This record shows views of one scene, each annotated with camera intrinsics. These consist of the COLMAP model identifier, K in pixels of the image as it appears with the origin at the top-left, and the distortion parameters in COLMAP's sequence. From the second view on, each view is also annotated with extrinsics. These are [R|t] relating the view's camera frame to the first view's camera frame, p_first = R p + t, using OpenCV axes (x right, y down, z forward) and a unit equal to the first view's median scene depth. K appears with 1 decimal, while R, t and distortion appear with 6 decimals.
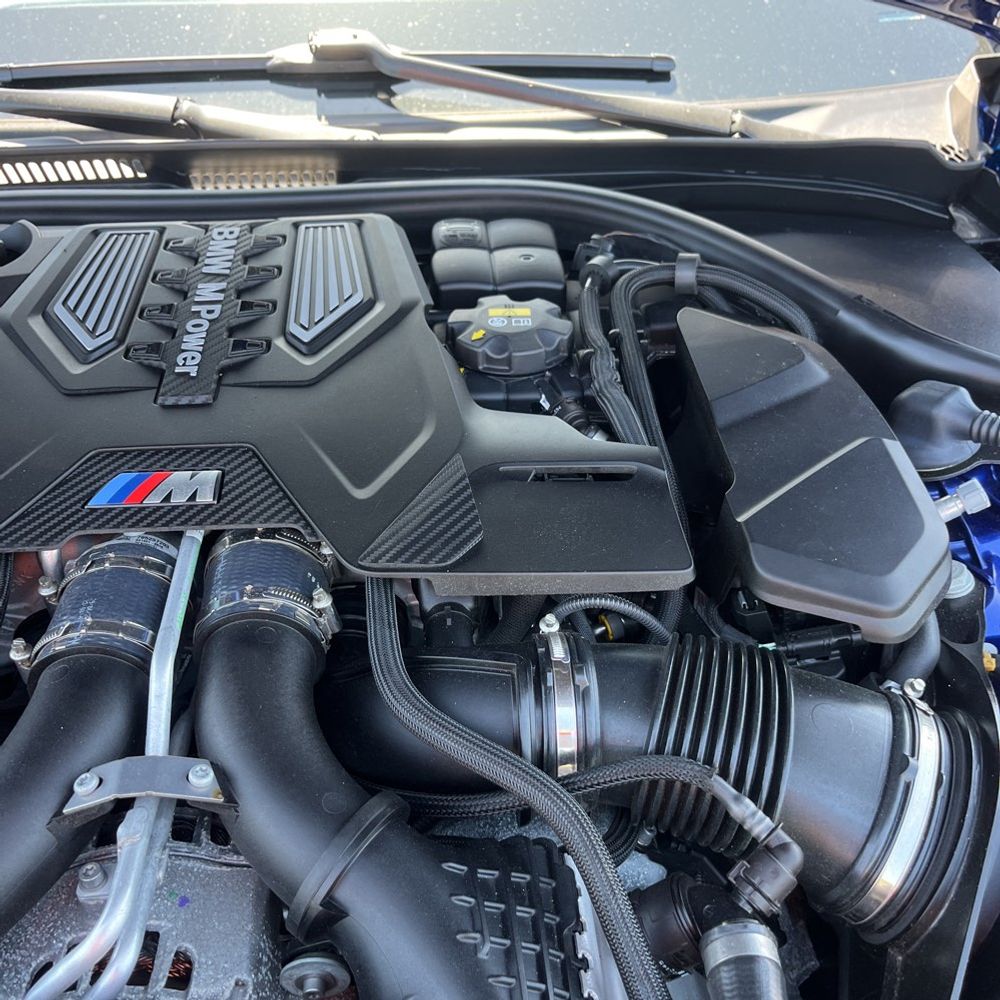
lens RADIAL K [[1024.1, 0, 500.0], [0, 1024.1, 500.0], [0, 0, 1]] dist [0.027626, 0.000559]
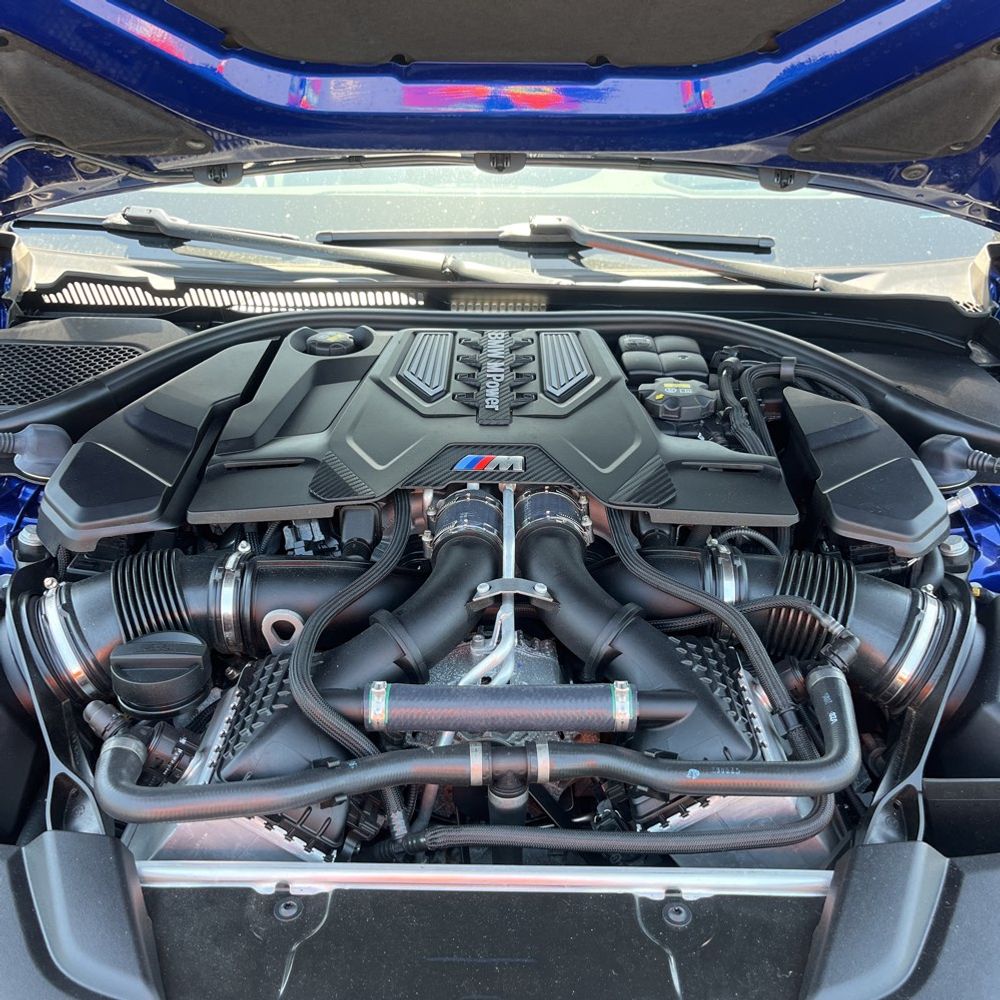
lens RADIAL K [[982.3, 0, 500.0], [0, 982.3, 500.0], [0, 0, 1]] dist [0.058654, -0.033995]
pose [[0.996544, 0.048333, -0.067558, -0.145436], [-0.057146, 0.989159, -0.135272, 0.207108], [0.060287, 0.138665, 0.988503, -0.498054]]
